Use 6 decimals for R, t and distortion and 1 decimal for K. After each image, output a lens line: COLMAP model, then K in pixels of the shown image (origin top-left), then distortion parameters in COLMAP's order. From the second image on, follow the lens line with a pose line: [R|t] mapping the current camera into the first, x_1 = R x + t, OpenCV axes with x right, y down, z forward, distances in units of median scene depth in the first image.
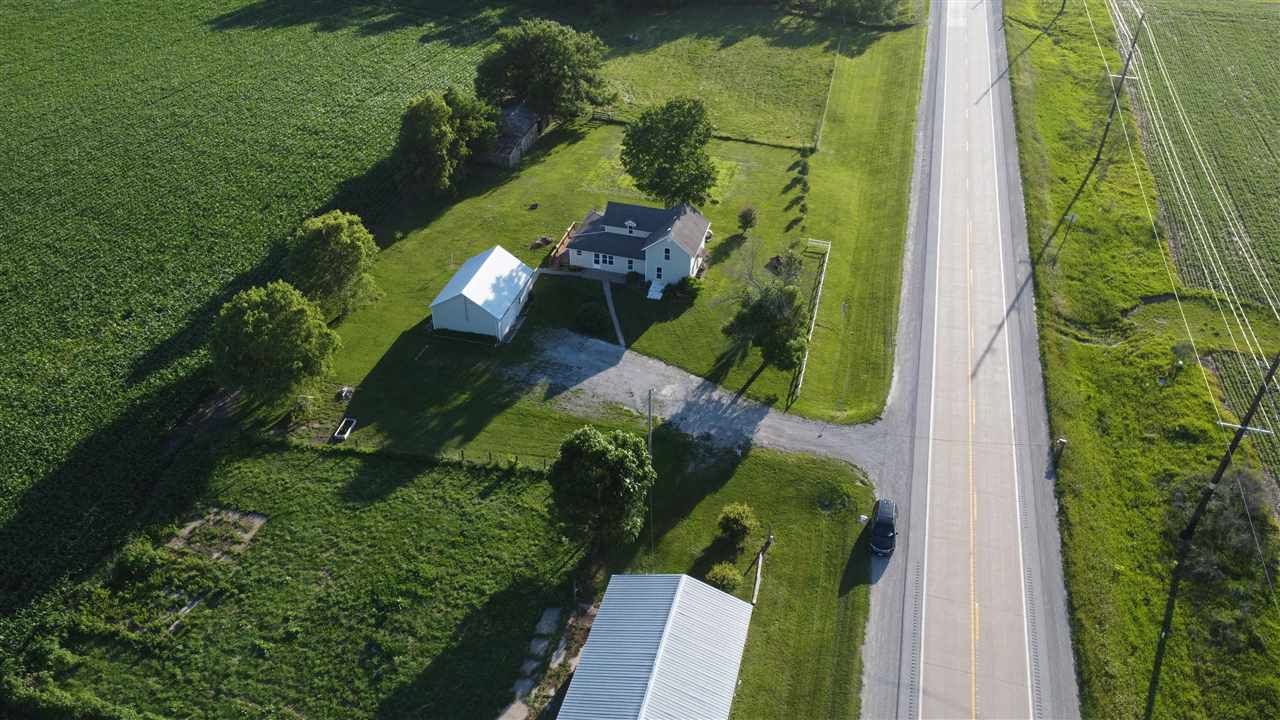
lens RADIAL K [[961.2, 0, 636.2], [0, 961.2, 356.7], [0, 0, 1]] dist [0.003029, -0.003767]
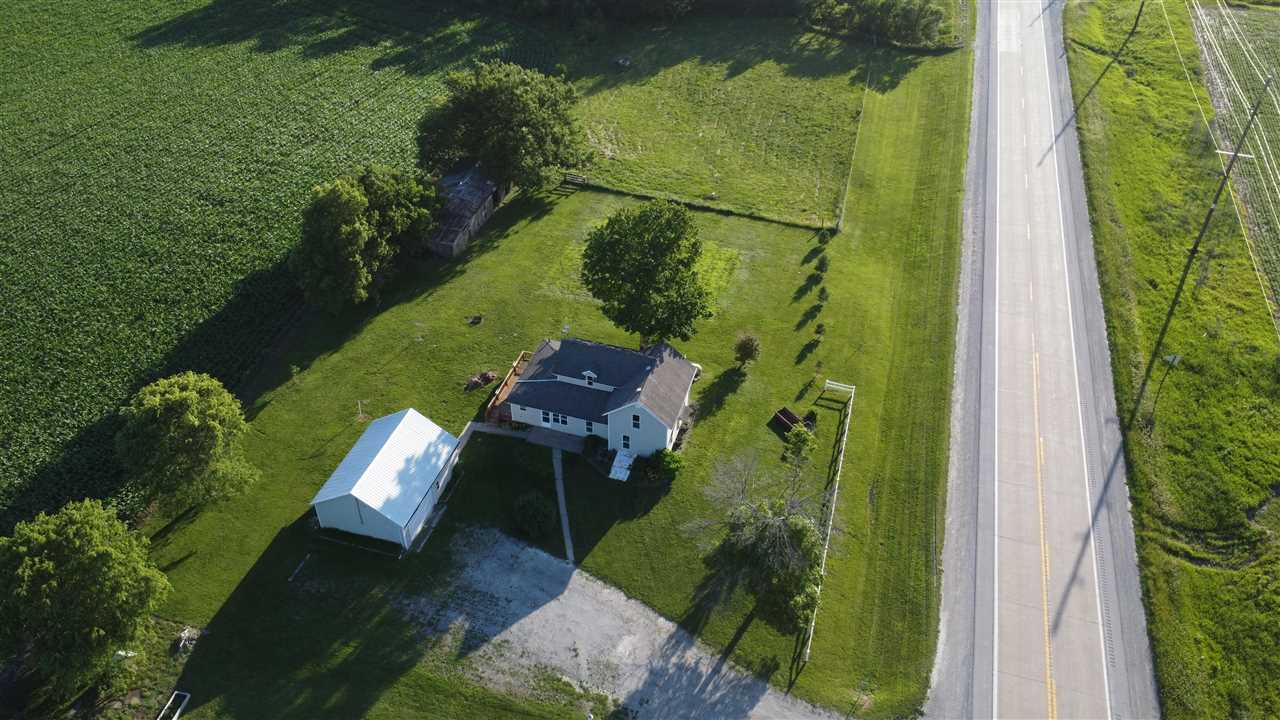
lens RADIAL K [[961.2, 0, 636.2], [0, 961.2, 356.7], [0, 0, 1]] dist [0.003029, -0.003767]
pose [[0.999772, 0.012599, -0.017224, 0.036985], [-0.011886, 0.999094, 0.040868, -0.156069], [0.017723, -0.040654, 0.999016, 0.209953]]
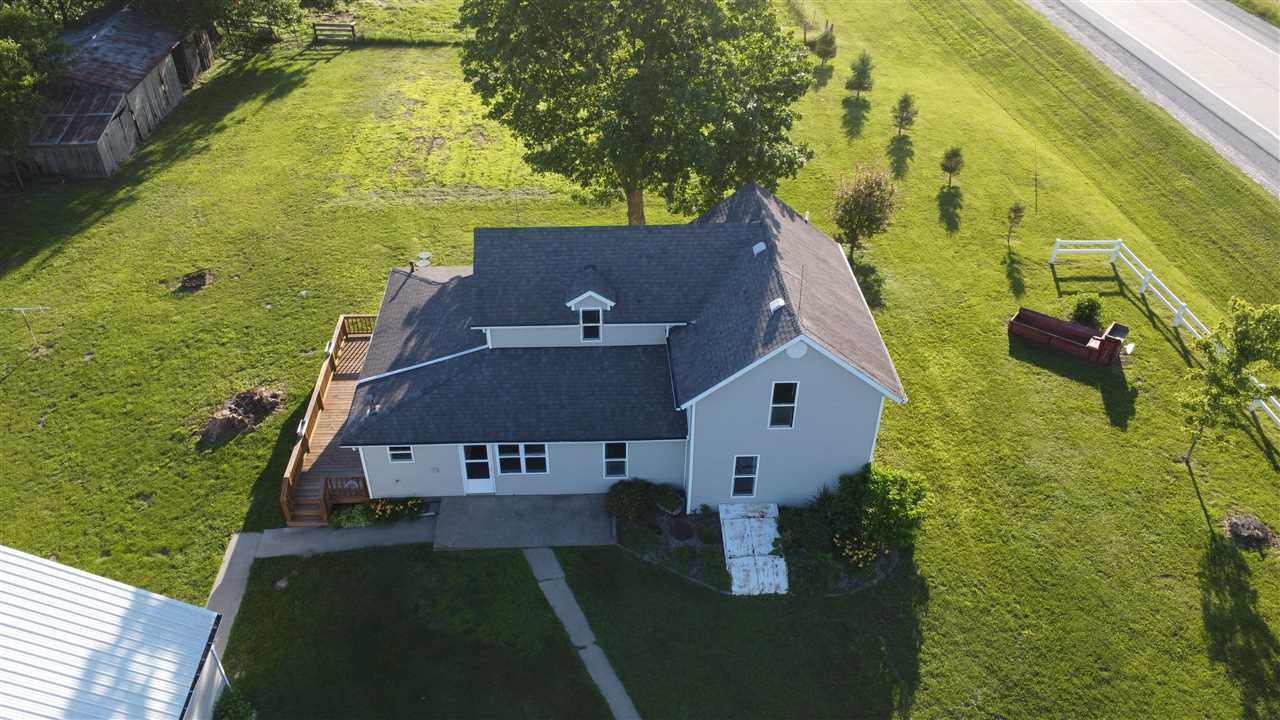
lens RADIAL K [[961.2, 0, 636.2], [0, 961.2, 356.7], [0, 0, 1]] dist [0.003029, -0.003767]
pose [[0.948832, -0.194915, 0.248447, -0.050548], [0.193726, 0.980613, 0.029473, -0.110314], [-0.249375, 0.020165, 0.968197, 0.643558]]
